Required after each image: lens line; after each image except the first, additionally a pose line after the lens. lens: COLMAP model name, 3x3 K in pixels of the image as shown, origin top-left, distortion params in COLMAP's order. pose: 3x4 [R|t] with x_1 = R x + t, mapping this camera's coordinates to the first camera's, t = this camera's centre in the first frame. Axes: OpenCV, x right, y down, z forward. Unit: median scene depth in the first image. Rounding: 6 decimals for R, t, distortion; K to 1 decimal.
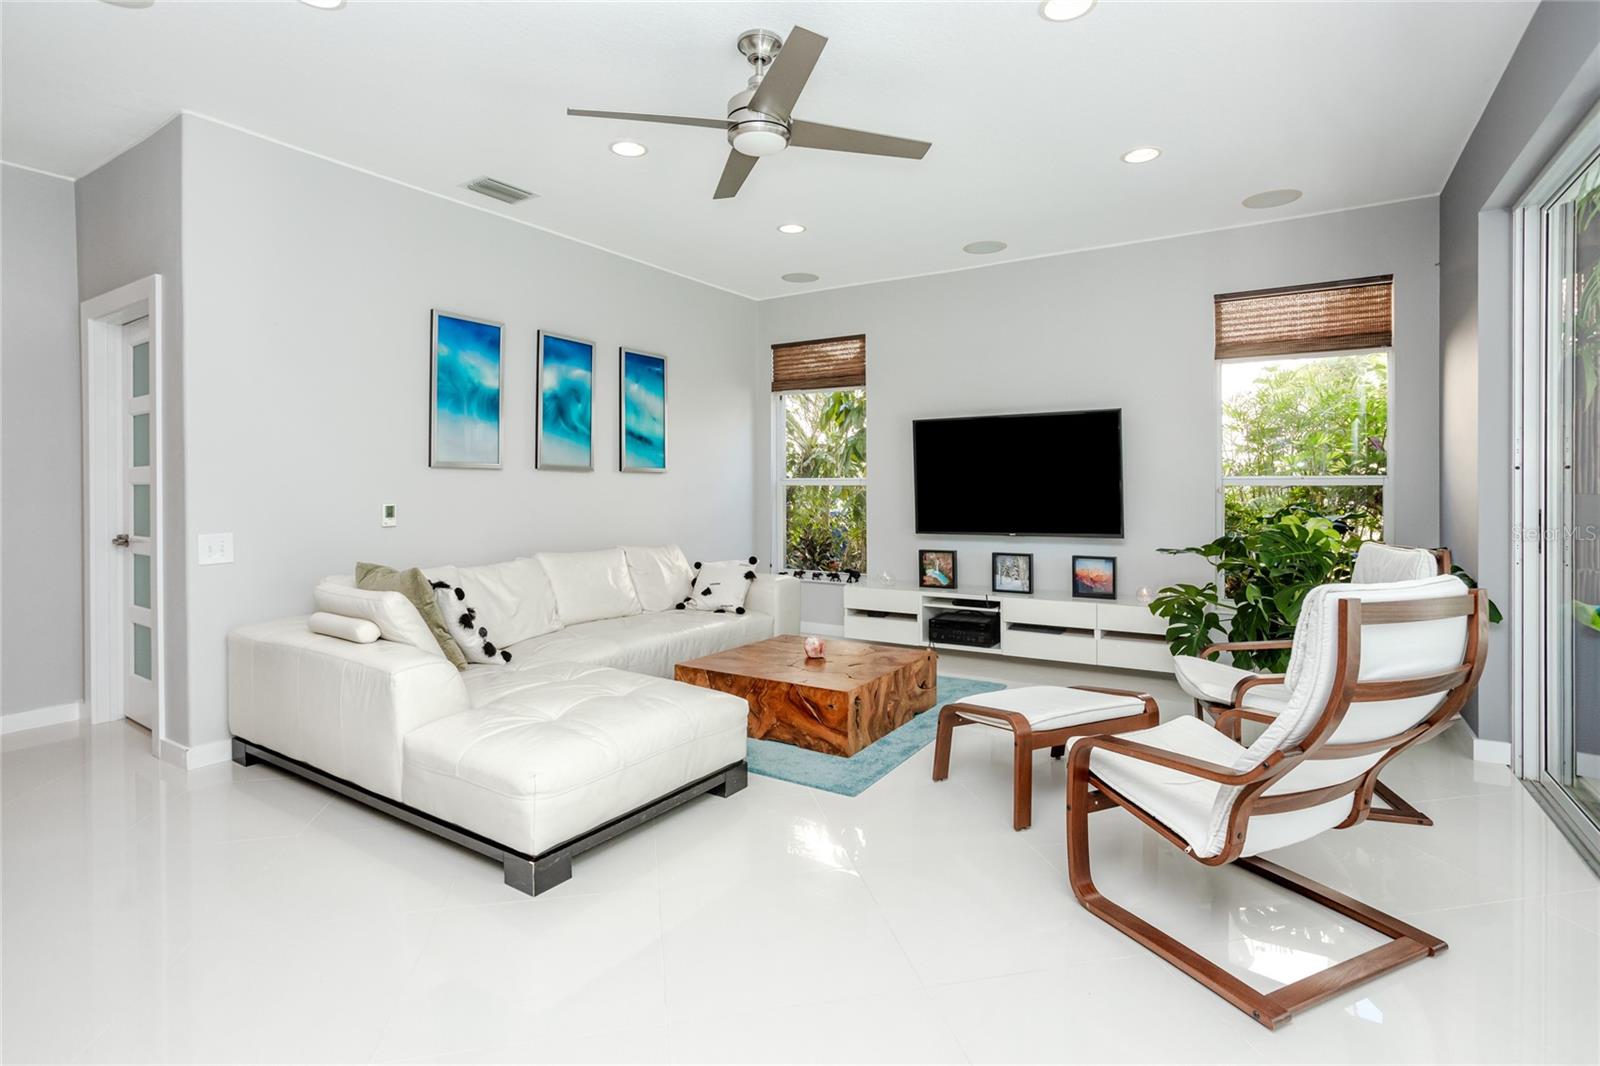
lens RADIAL K [[783.3, 0, 803.5], [0, 783.3, 498.2], [0, 0, 1]] dist [-0.001866, 0.000023]
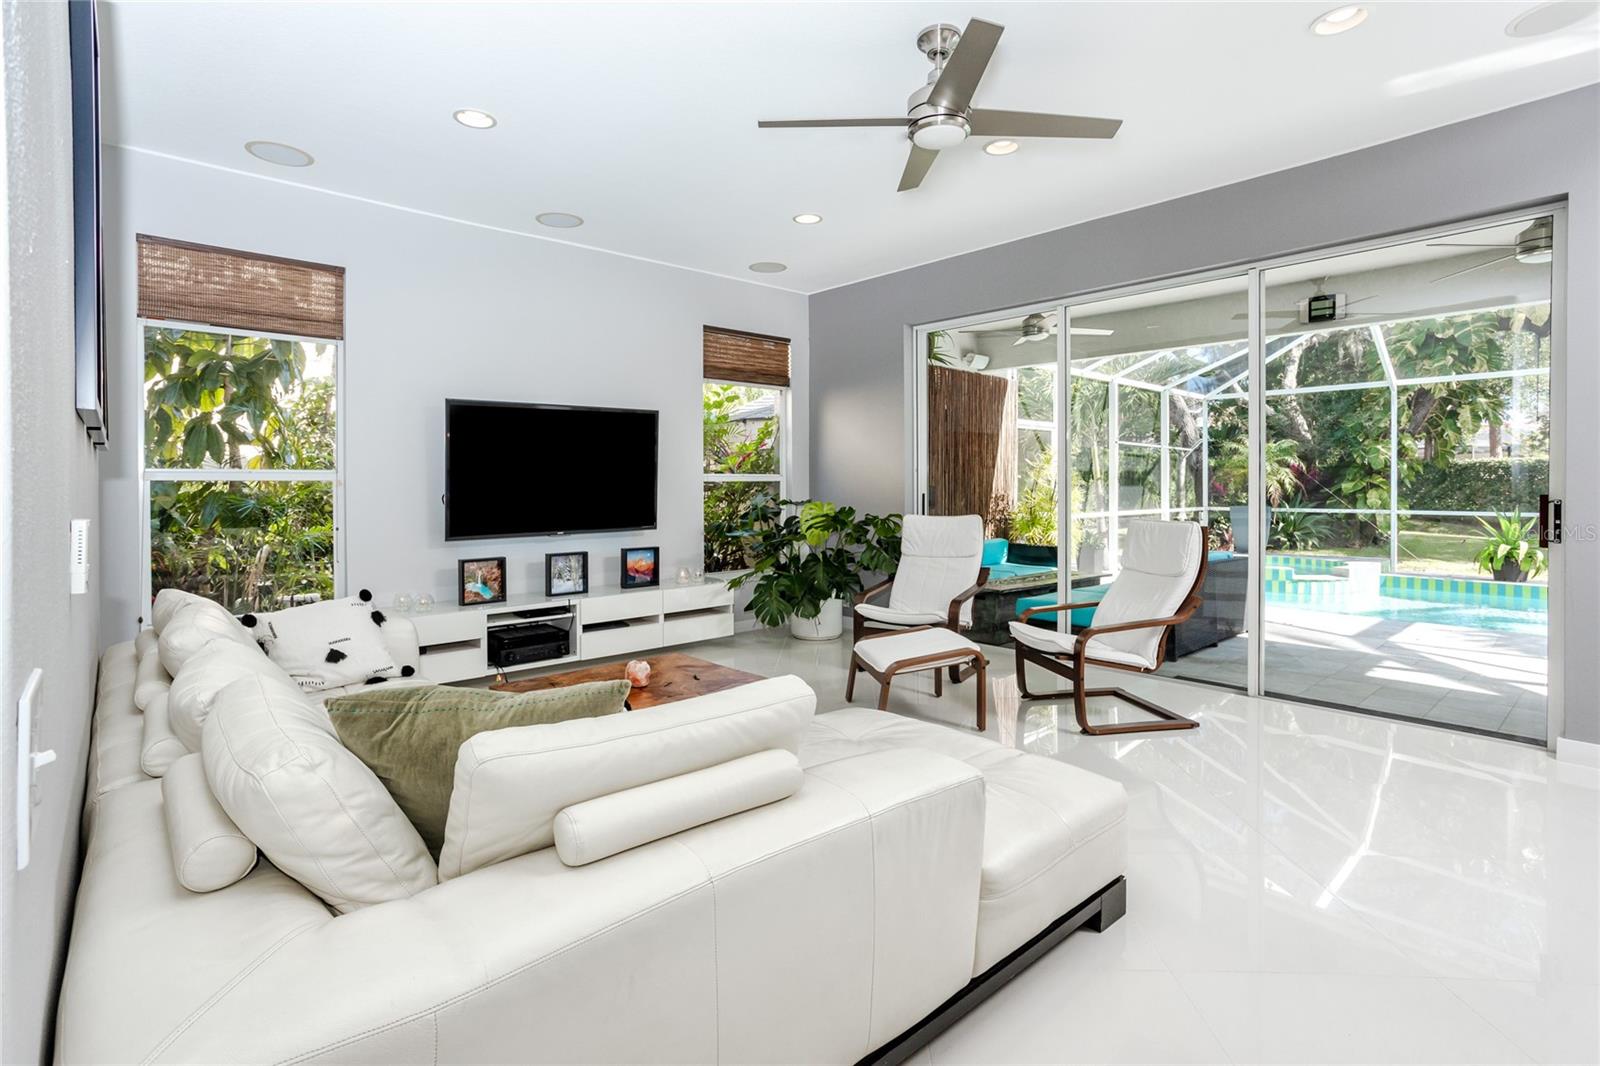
lens RADIAL K [[783.3, 0, 803.5], [0, 783.3, 498.2], [0, 0, 1]] dist [-0.001866, 0.000023]
pose [[0.298499, -0.028653, 0.953980, -0.552073], [0.002198, 0.999567, 0.029334, -0.023206], [-0.954407, -0.006659, 0.298433, 0.448937]]
